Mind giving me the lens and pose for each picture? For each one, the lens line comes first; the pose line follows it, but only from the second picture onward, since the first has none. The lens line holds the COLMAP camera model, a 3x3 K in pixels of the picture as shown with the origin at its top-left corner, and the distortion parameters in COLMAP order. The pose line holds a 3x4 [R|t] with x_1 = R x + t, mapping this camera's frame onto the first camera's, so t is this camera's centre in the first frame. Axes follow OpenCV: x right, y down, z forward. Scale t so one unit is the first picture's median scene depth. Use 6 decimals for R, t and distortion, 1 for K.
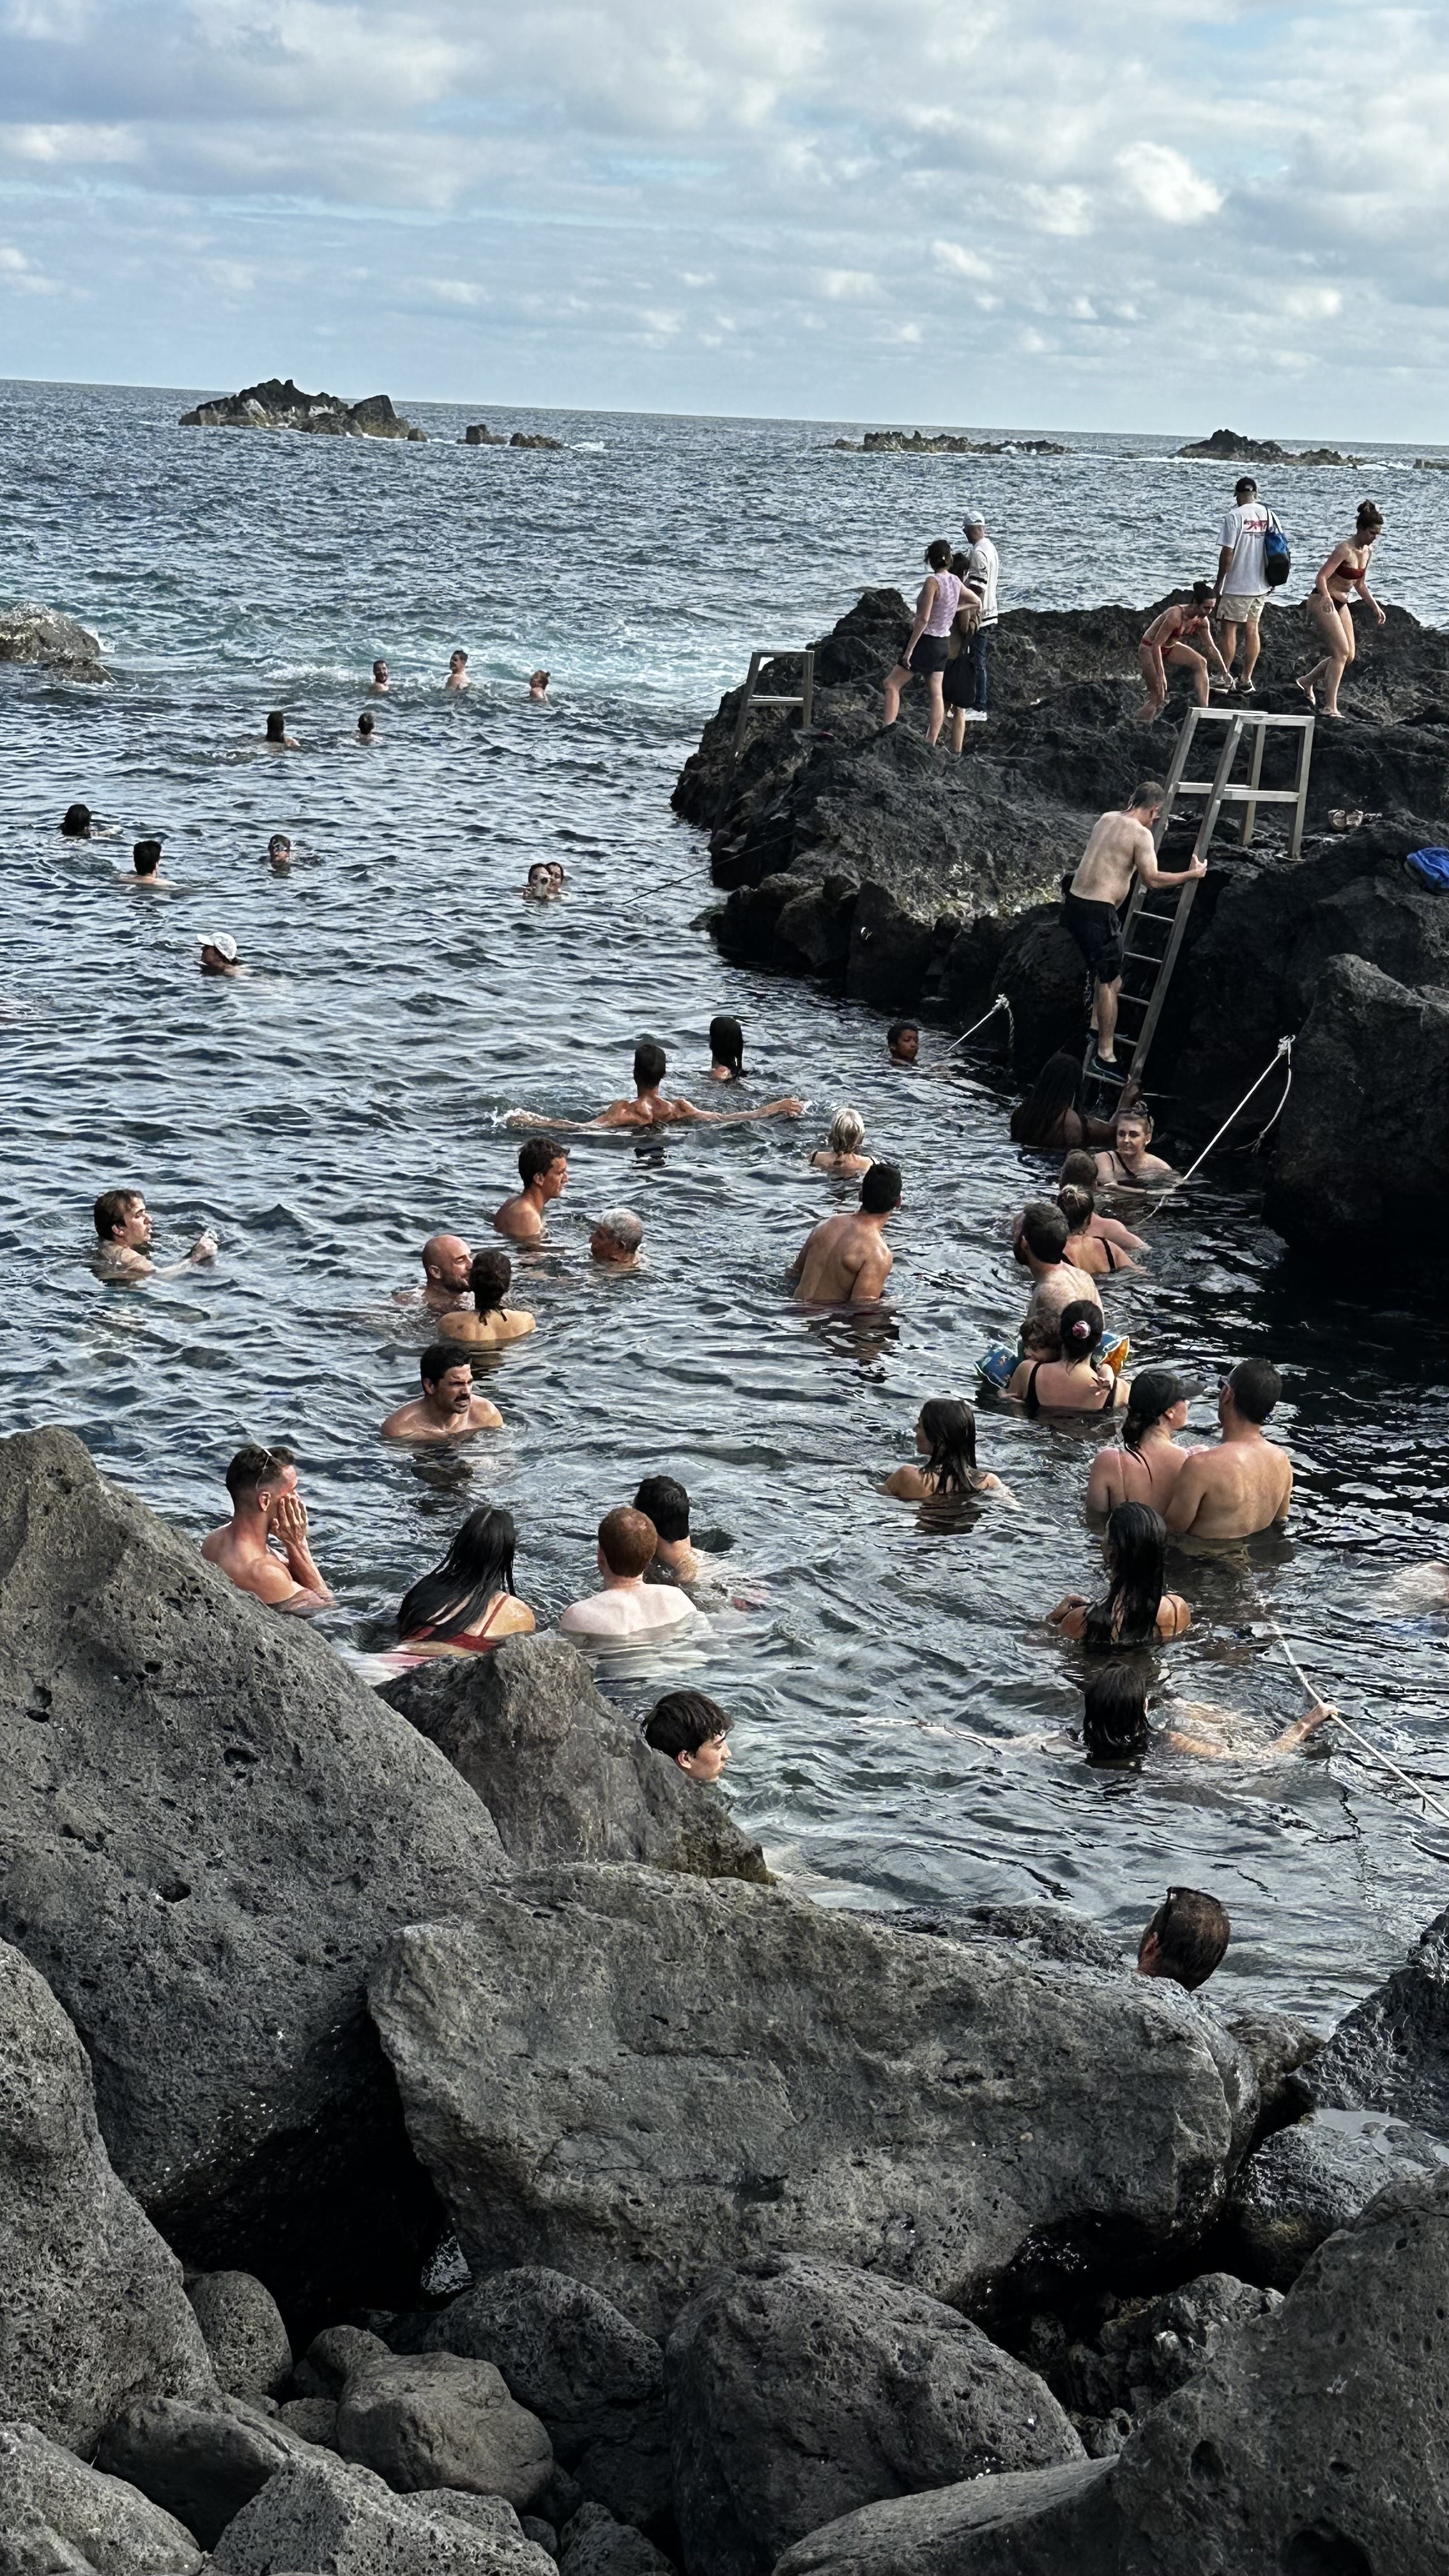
lens RADIAL K [[3558.0, 0, 746.5], [0, 3558.0, 1302.3], [0, 0, 1]] dist [0.130073, 0.000000]
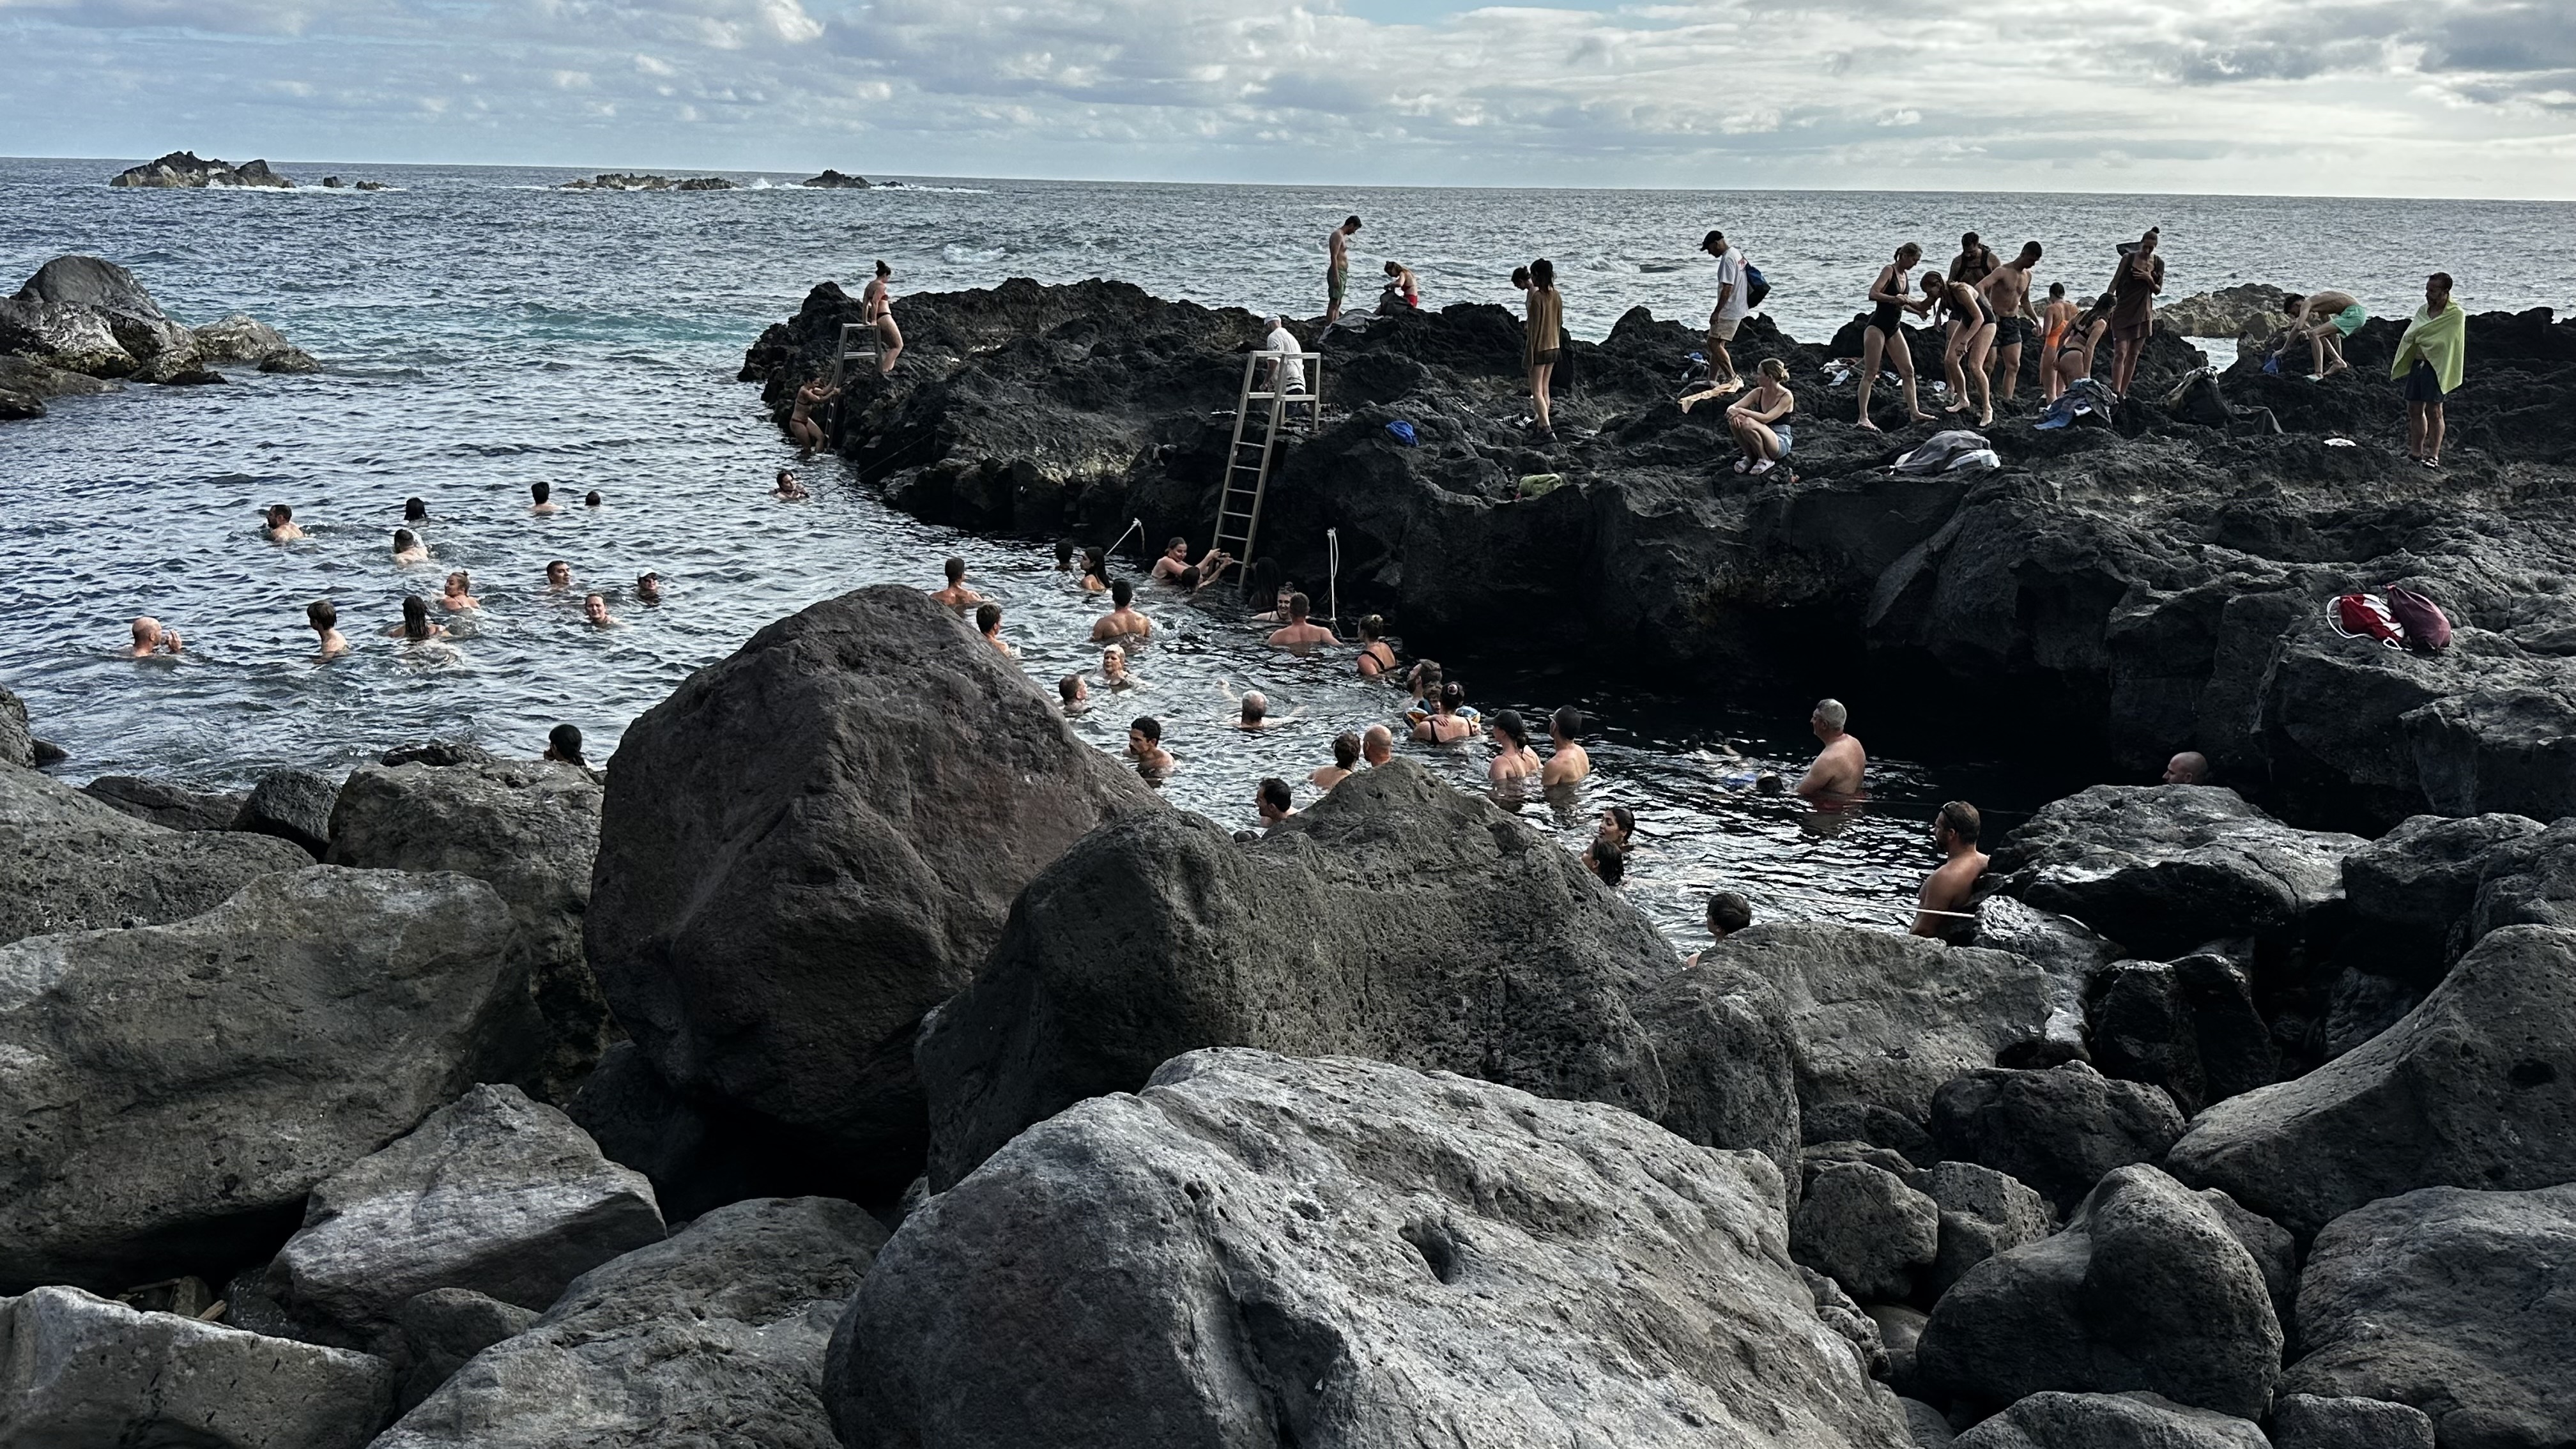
lens RADIAL K [[2205.5, 0, 1250.0], [0, 2205.5, 768.4], [0, 0, 1]] dist [0.065546, -0.073746]
pose [[0.944636, -0.113381, 0.307909, -0.268527], [0.104744, 0.993504, 0.044490, -0.009140], [-0.310953, -0.009775, 0.950375, -0.055156]]
